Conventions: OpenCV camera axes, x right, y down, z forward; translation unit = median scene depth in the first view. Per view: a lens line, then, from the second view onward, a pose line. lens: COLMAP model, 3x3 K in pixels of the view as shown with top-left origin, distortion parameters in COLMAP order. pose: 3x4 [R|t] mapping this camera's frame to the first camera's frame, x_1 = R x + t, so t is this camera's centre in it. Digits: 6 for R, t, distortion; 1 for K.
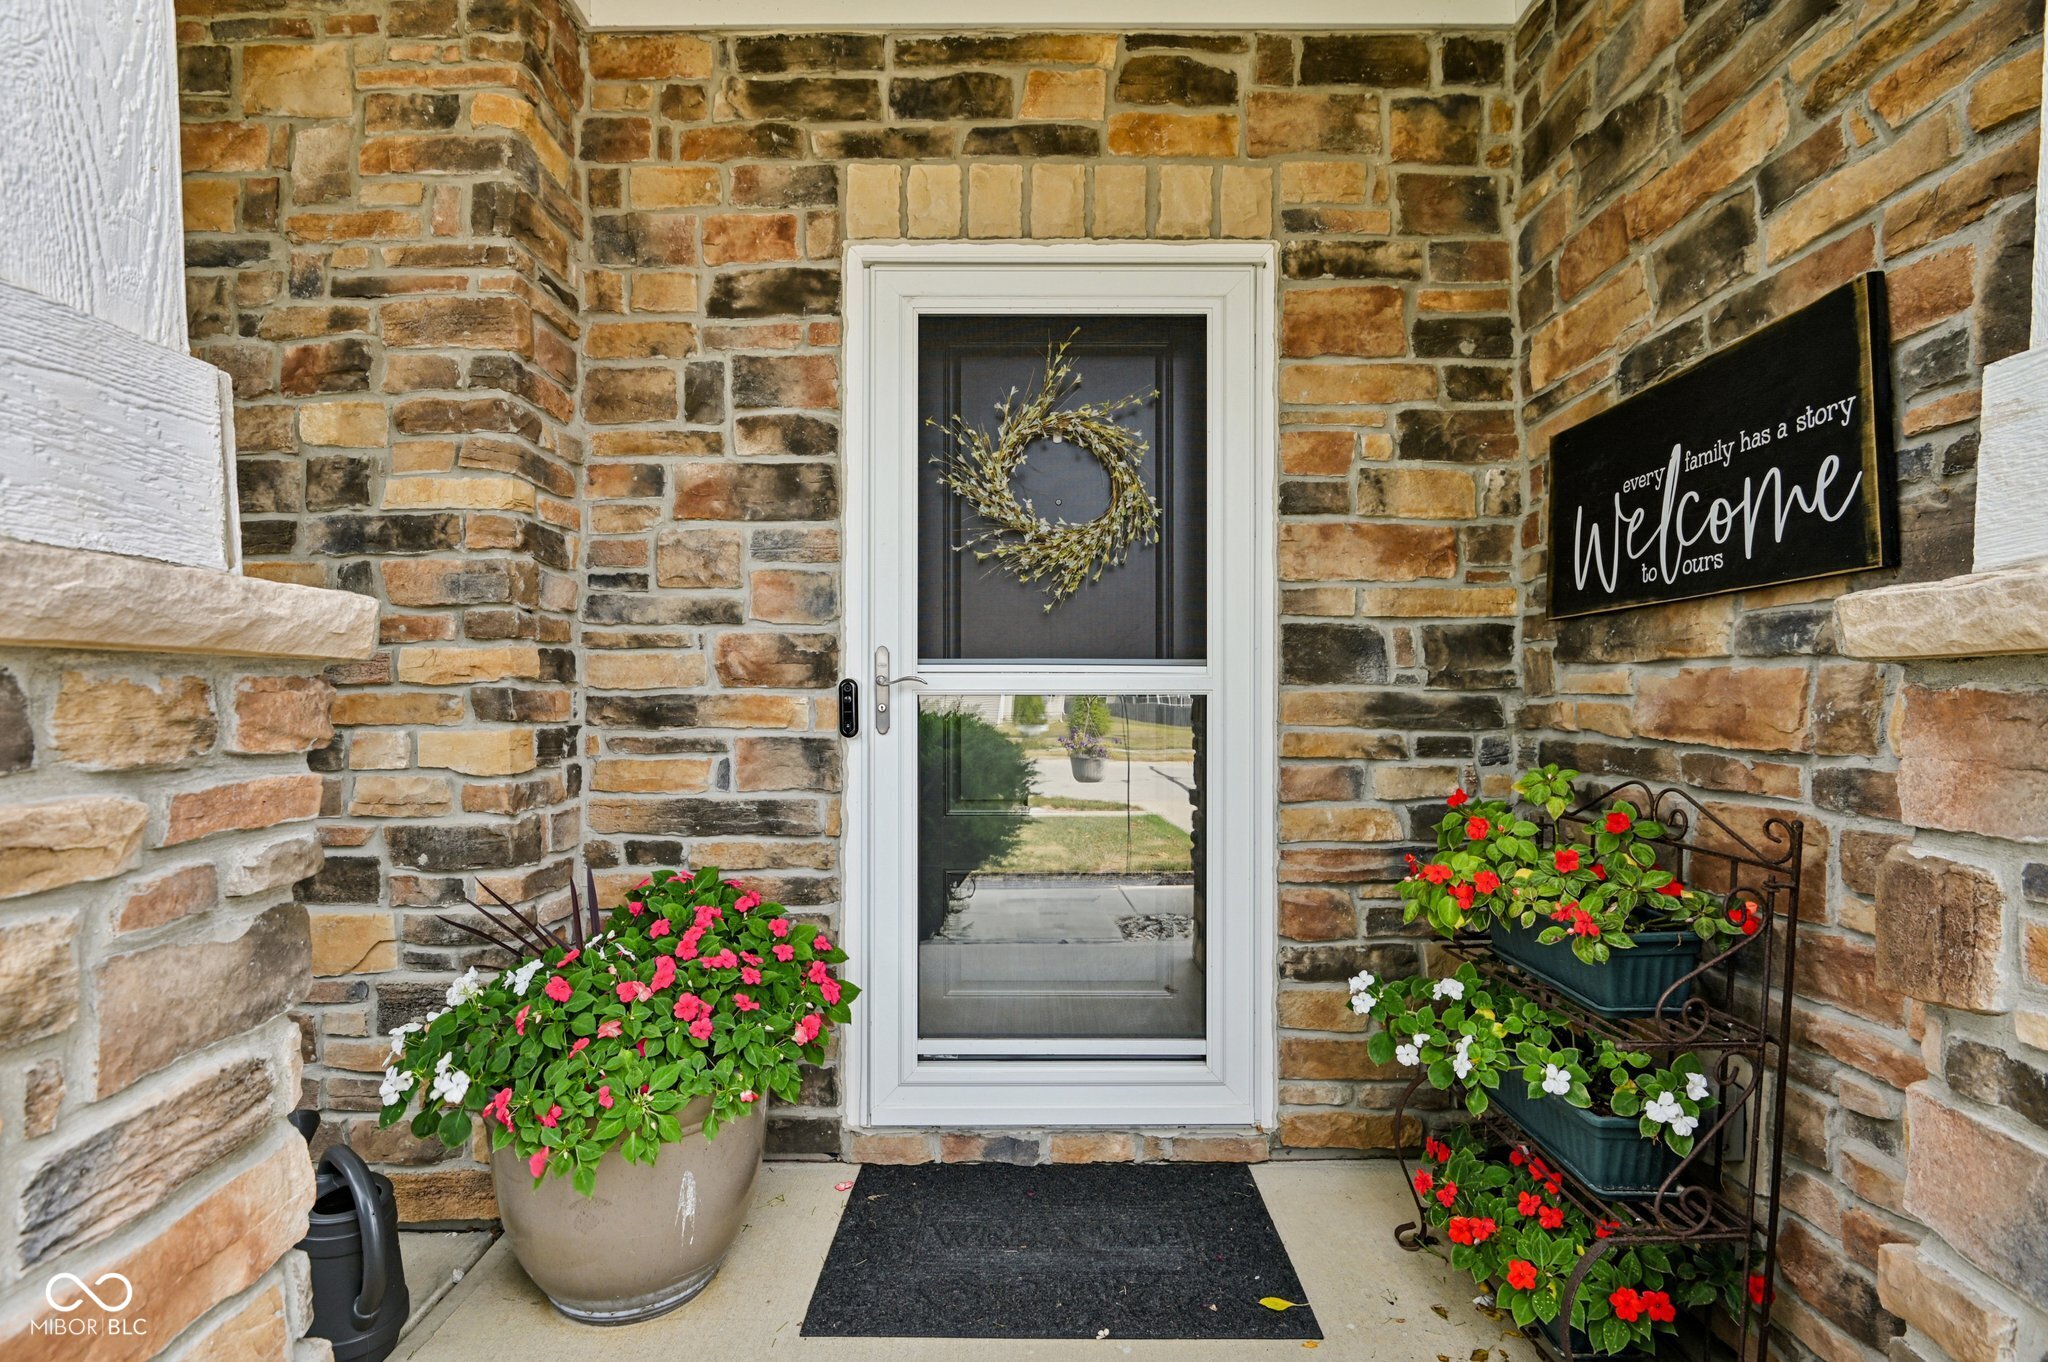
lens RADIAL K [[960.3, 0, 1025.3], [0, 960.3, 687.2], [0, 0, 1]] dist [0.001416, -0.011591]
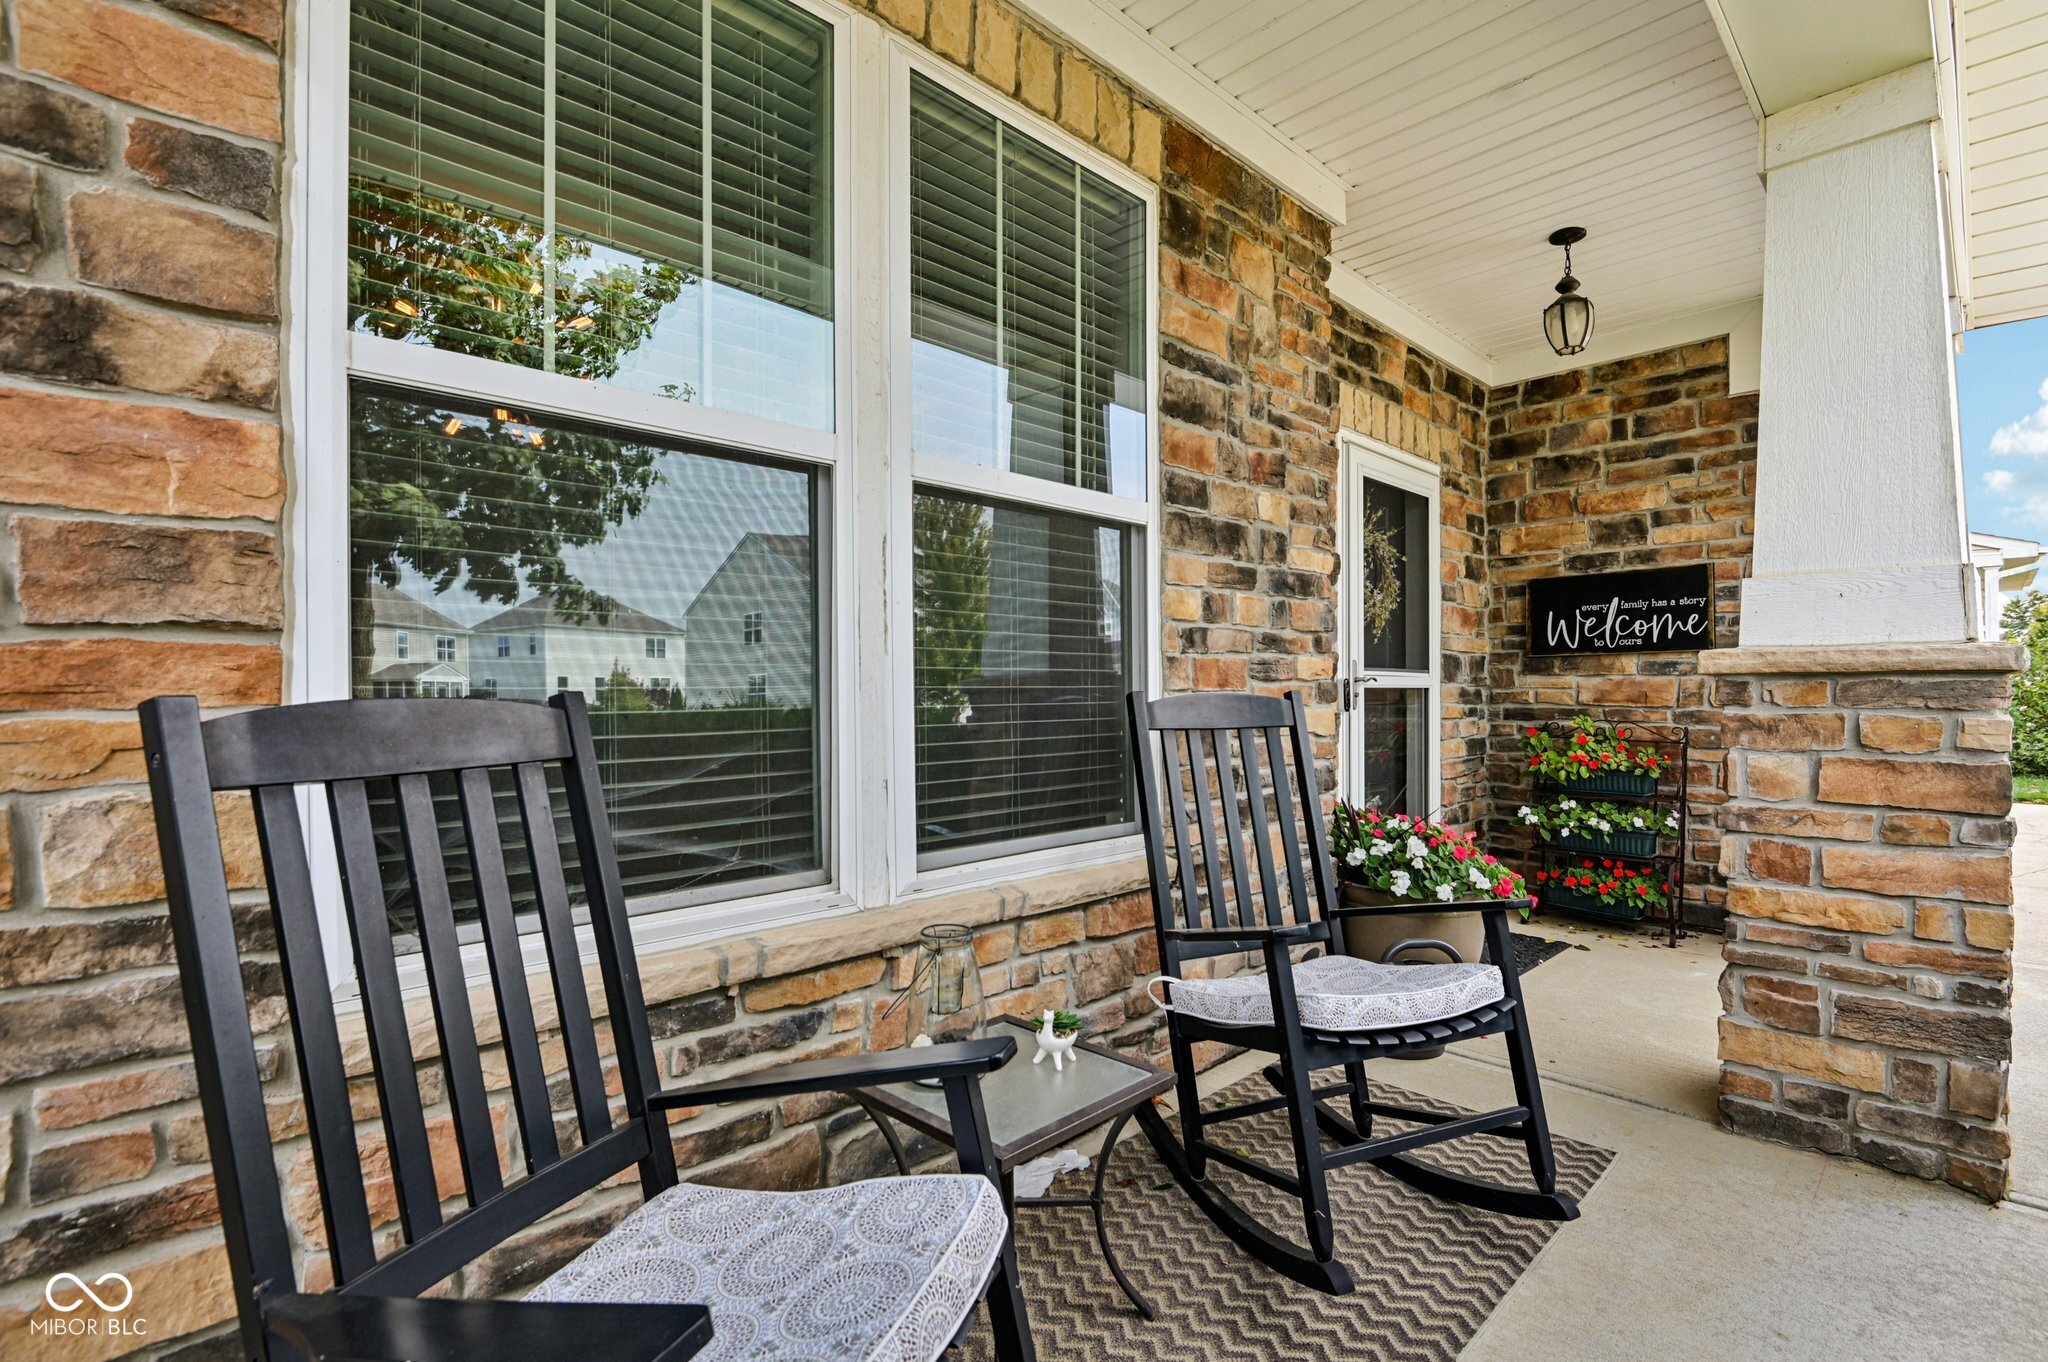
lens RADIAL K [[960.3, 0, 1025.3], [0, 960.3, 687.2], [0, 0, 1]] dist [0.001416, -0.011591]
pose [[0.709768, 0.002270, 0.704432, -2.404450], [-0.006075, 0.999977, 0.002898, 0.008437], [-0.704409, -0.006337, 0.709766, 0.224474]]
